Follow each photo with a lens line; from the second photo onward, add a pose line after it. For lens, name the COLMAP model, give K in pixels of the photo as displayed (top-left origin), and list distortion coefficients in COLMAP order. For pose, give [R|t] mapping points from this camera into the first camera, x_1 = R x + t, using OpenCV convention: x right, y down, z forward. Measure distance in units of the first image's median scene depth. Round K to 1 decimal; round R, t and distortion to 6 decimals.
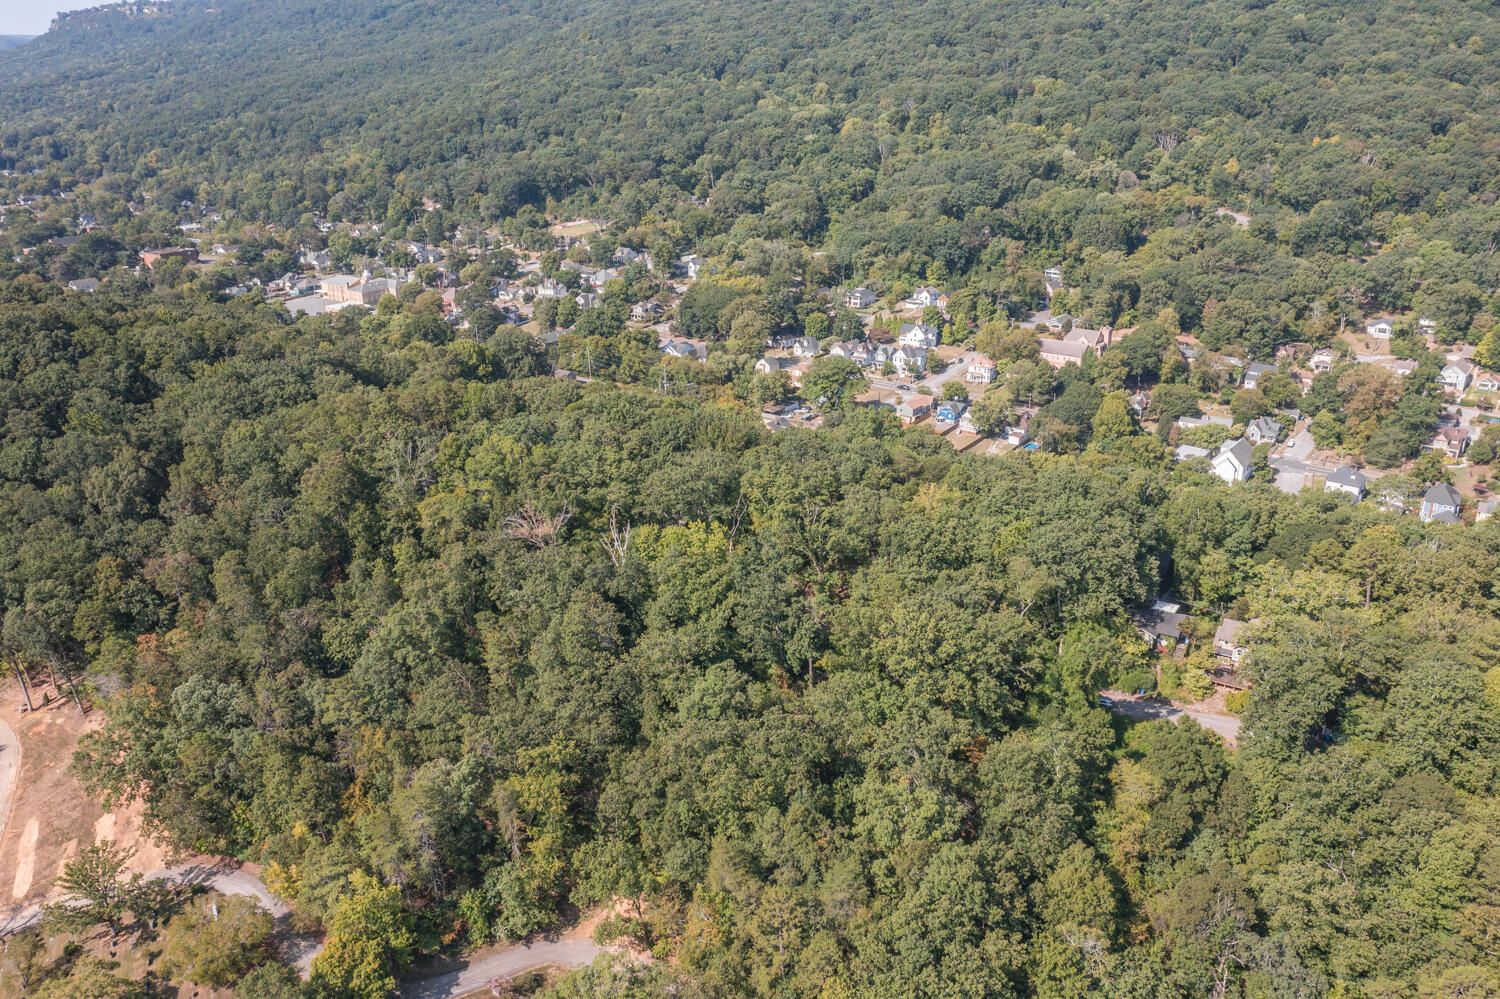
lens RADIAL K [[1182.5, 0, 742.7], [0, 1182.5, 496.3], [0, 0, 1]] dist [-0.006827, 0.006152]
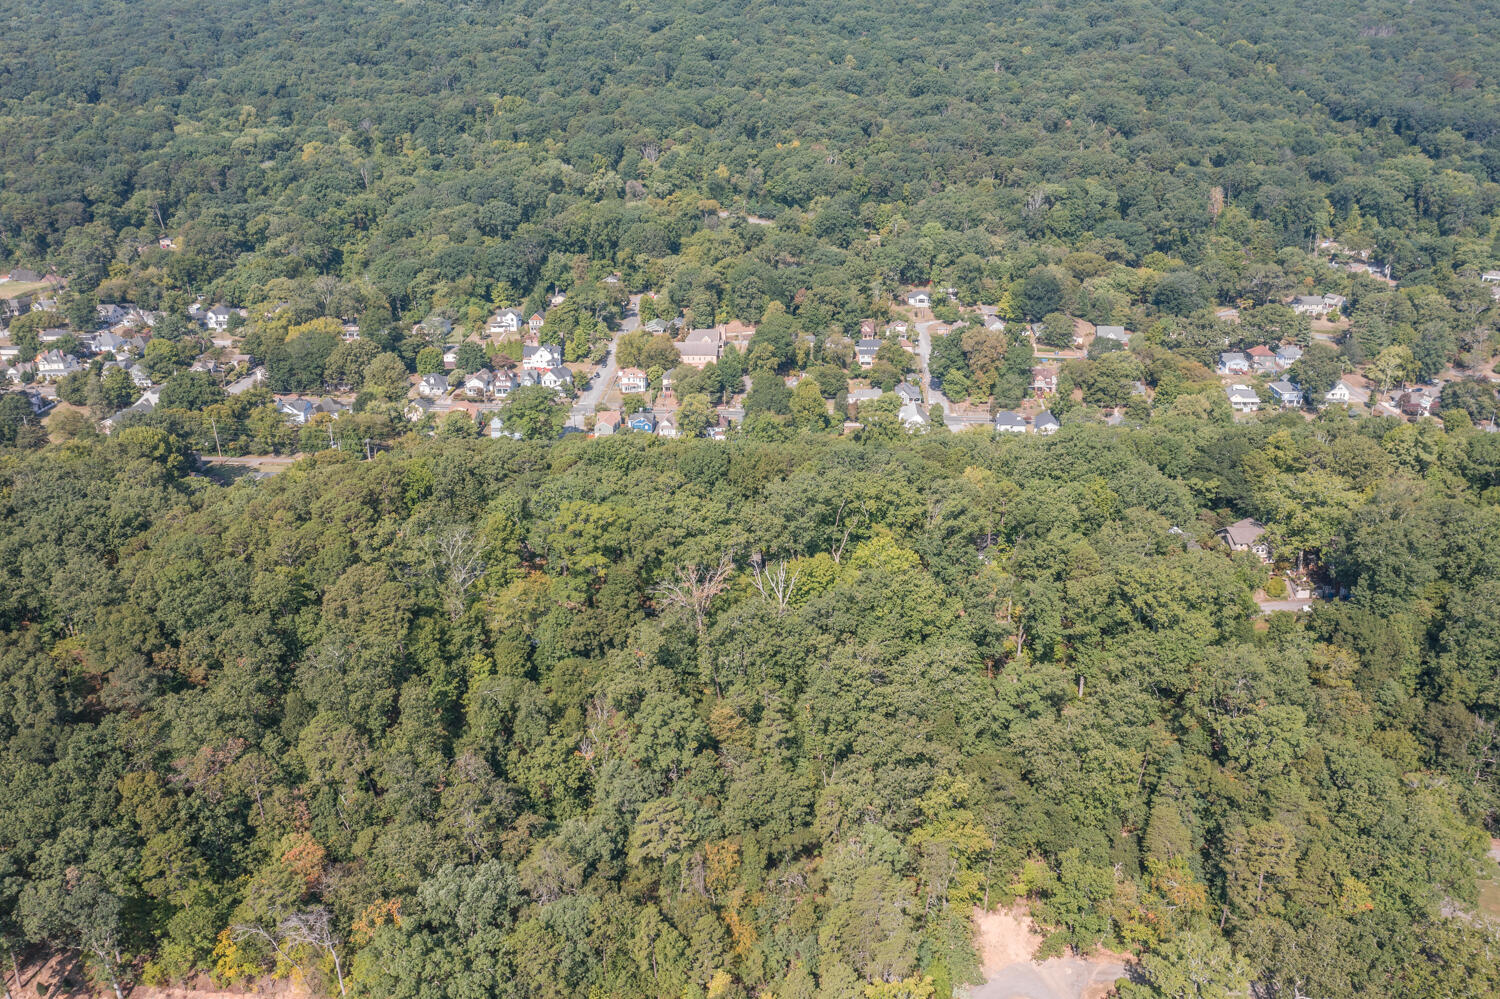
lens RADIAL K [[1182.5, 0, 739.9], [0, 1182.5, 498.6], [0, 0, 1]] dist [-0.006827, 0.006152]
pose [[0.835843, -0.190715, 0.514776, -0.229005], [0.197500, 0.979396, 0.042166, -0.028030], [-0.512211, 0.066424, 0.856287, 0.079222]]
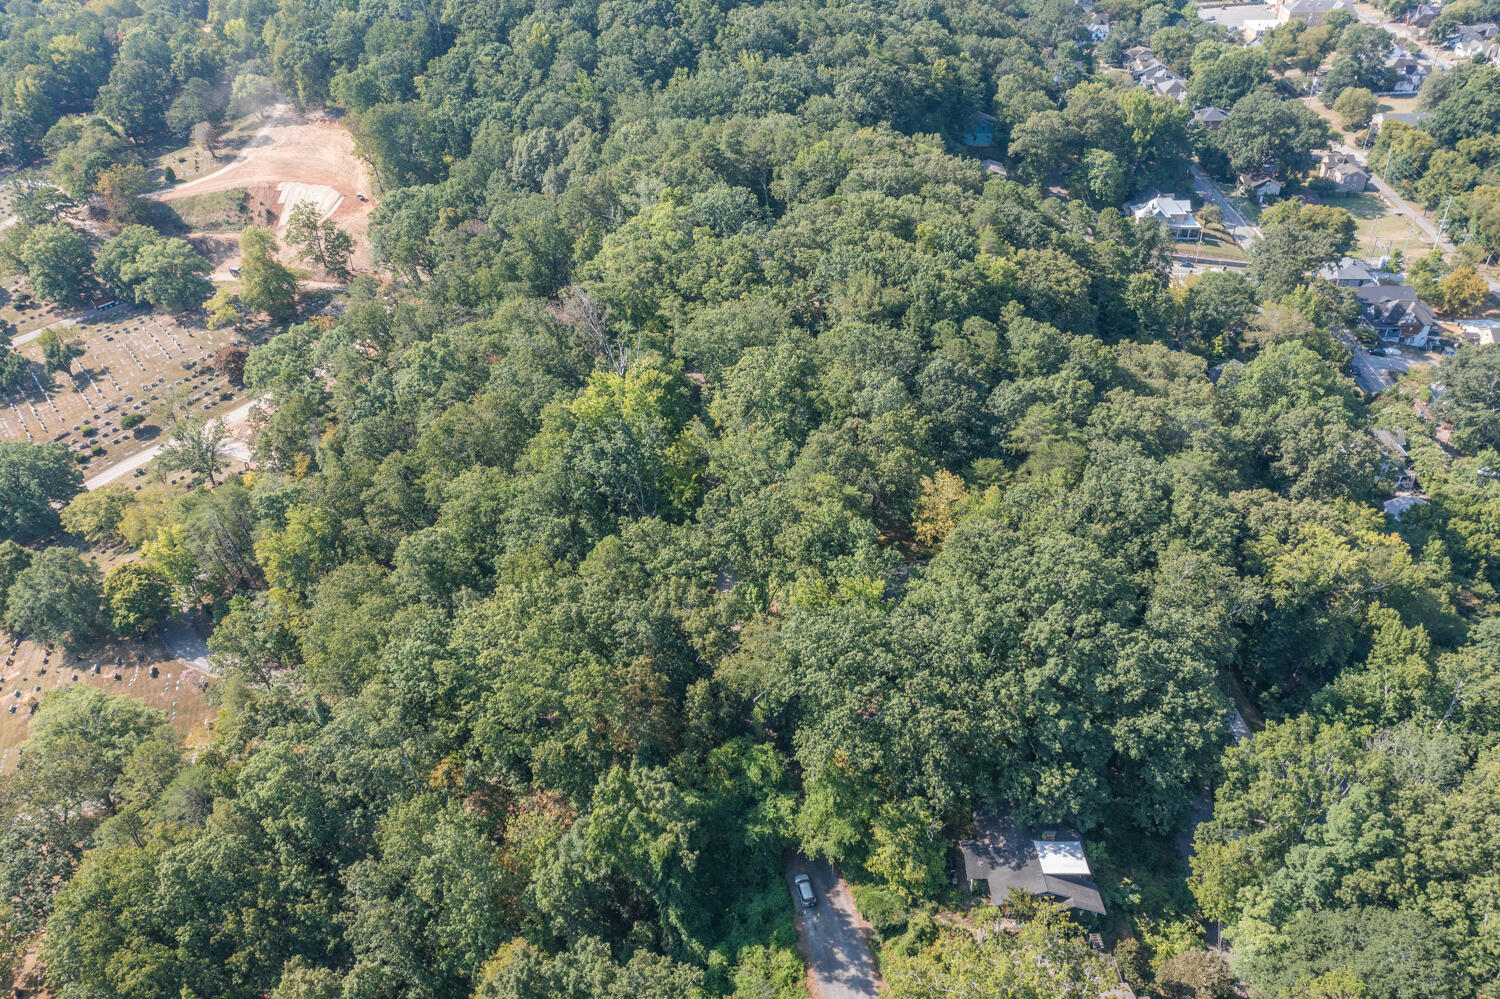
lens RADIAL K [[1182.5, 0, 747.2], [0, 1182.5, 492.9], [0, 0, 1]] dist [-0.006827, 0.006152]
pose [[0.554295, 0.459857, -0.693749, 0.219953], [-0.275036, 0.887889, 0.368794, -0.082598], [0.785565, -0.013614, 0.618630, 0.209064]]
